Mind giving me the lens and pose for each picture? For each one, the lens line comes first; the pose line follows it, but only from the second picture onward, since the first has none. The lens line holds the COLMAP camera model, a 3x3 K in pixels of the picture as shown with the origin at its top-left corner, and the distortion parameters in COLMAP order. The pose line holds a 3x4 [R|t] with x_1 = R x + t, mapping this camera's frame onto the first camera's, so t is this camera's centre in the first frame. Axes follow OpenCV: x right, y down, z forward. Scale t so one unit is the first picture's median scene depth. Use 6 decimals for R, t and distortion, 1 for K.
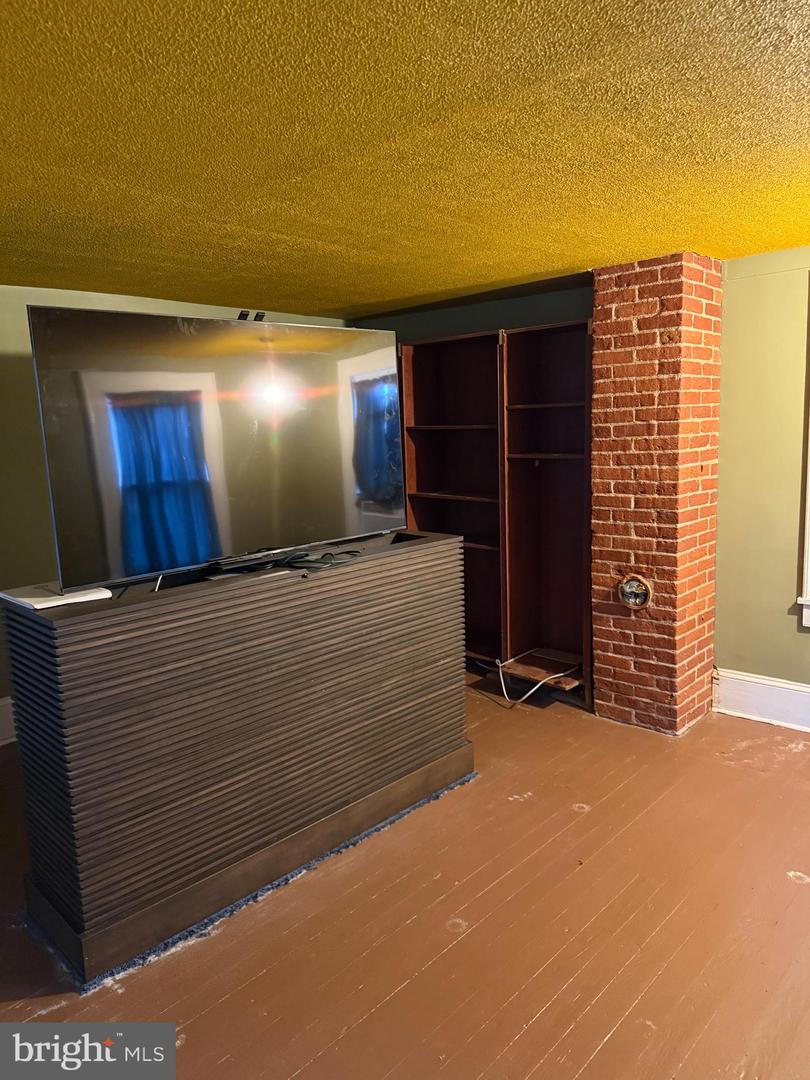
lens RADIAL K [[761.8, 0, 405.1], [0, 761.8, 537.5], [0, 0, 1]] dist [-0.002655, -0.021590]
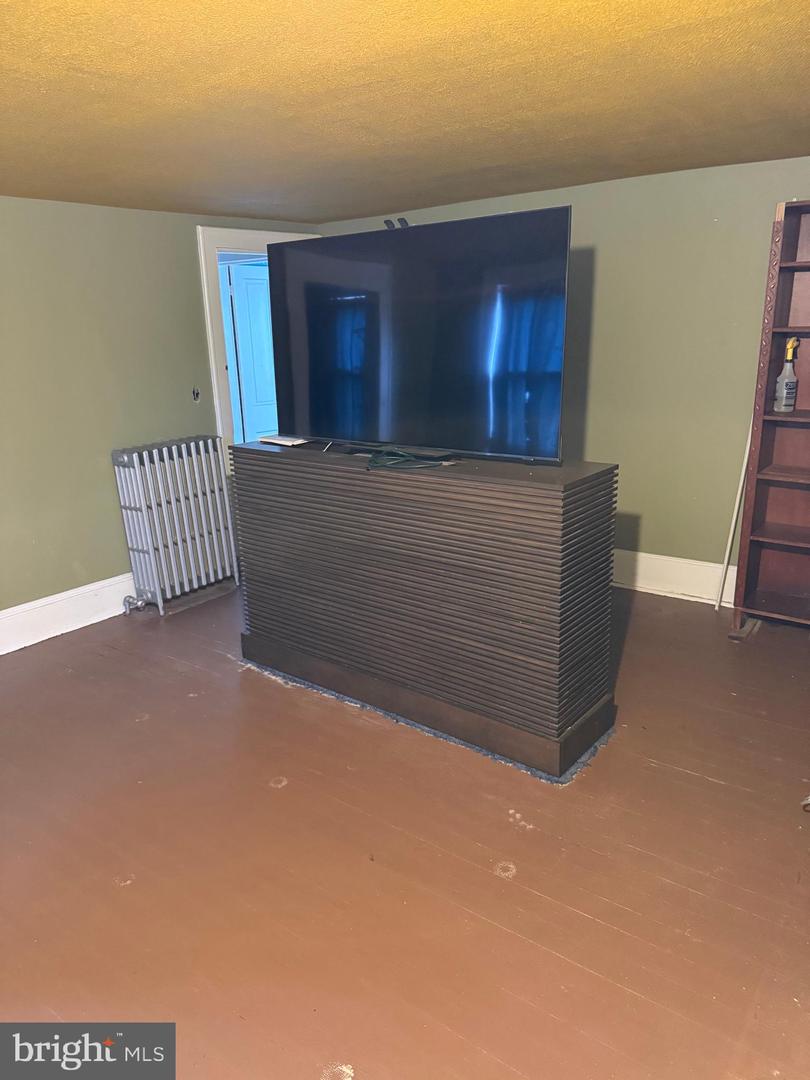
lens RADIAL K [[761.8, 0, 405.6], [0, 761.8, 543.3], [0, 0, 1]] dist [-0.002655, -0.021590]
pose [[0.117161, 0.318124, -0.940782, 0.935543], [-0.141523, 0.942986, 0.301245, -0.184757], [0.982977, 0.097848, 0.155503, 0.853155]]
